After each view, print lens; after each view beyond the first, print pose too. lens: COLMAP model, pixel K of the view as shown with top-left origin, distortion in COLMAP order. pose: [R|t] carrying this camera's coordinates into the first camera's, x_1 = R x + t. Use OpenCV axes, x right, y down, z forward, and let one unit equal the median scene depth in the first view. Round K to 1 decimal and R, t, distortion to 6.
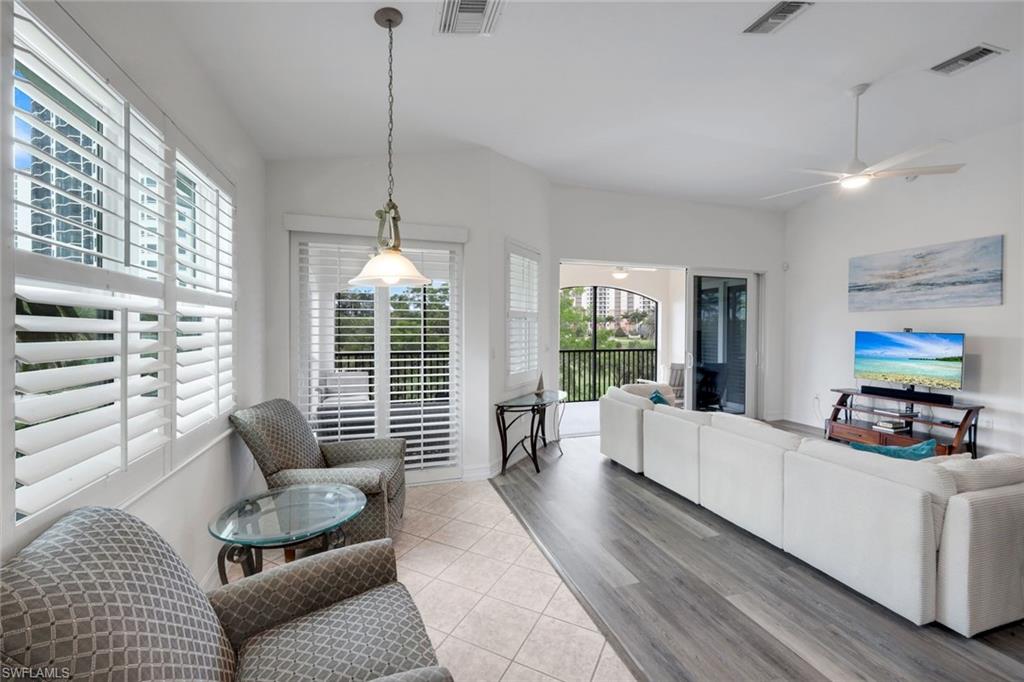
lens RADIAL K [[416.4, 0, 510.8], [0, 416.4, 336.4], [0, 0, 1]] dist [0.003090, 0.000293]
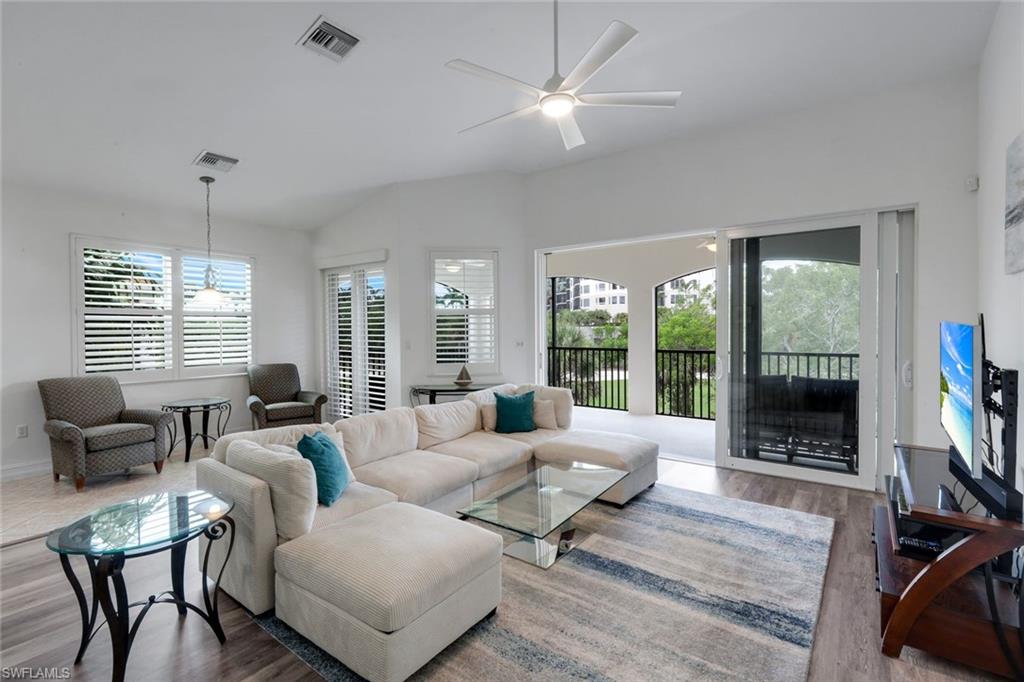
lens RADIAL K [[471.4, 0, 515.9], [0, 471.4, 335.3], [0, 0, 1]] dist [-0.000912, 0.000681]
pose [[0.579359, 0.007256, -0.815040, 1.097067], [-0.003888, 0.999974, 0.006138, 0.002062], [0.815063, -0.000387, 0.579372, 0.381709]]
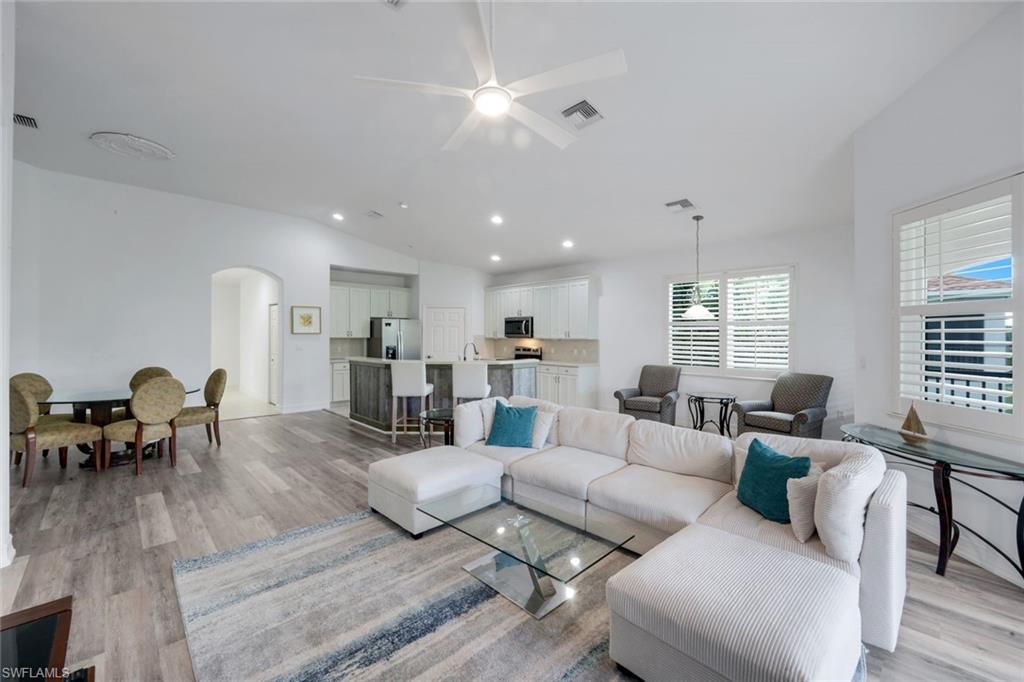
lens RADIAL K [[416.4, 0, 507.2], [0, 416.4, 332.4], [0, 0, 1]] dist [0.003090, 0.000293]
pose [[-0.901825, -0.010017, -0.431986, 0.836423], [-0.014386, 0.999873, 0.006848, -0.014376], [0.431863, 0.012390, -0.901854, 1.235732]]
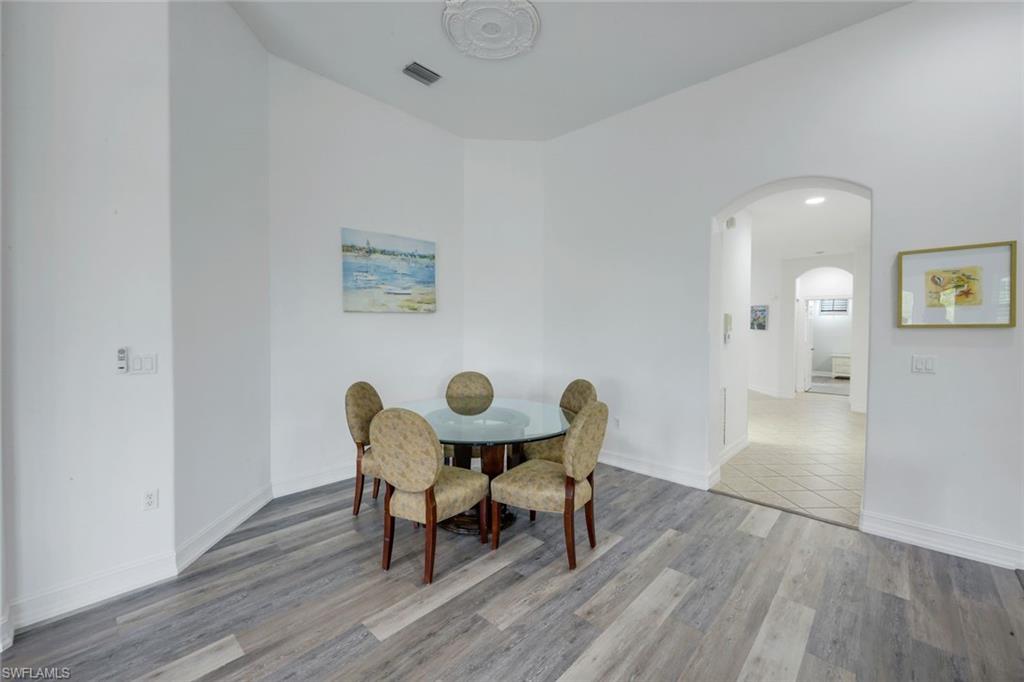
lens RADIAL K [[416.4, 0, 512.3], [0, 416.4, 336.5], [0, 0, 1]] dist [0.003090, 0.000293]
pose [[-0.489268, -0.027140, 0.871711, 0.643140], [0.006852, 0.999365, 0.034960, 0.001599], [-0.872107, 0.023078, -0.488771, 0.229624]]
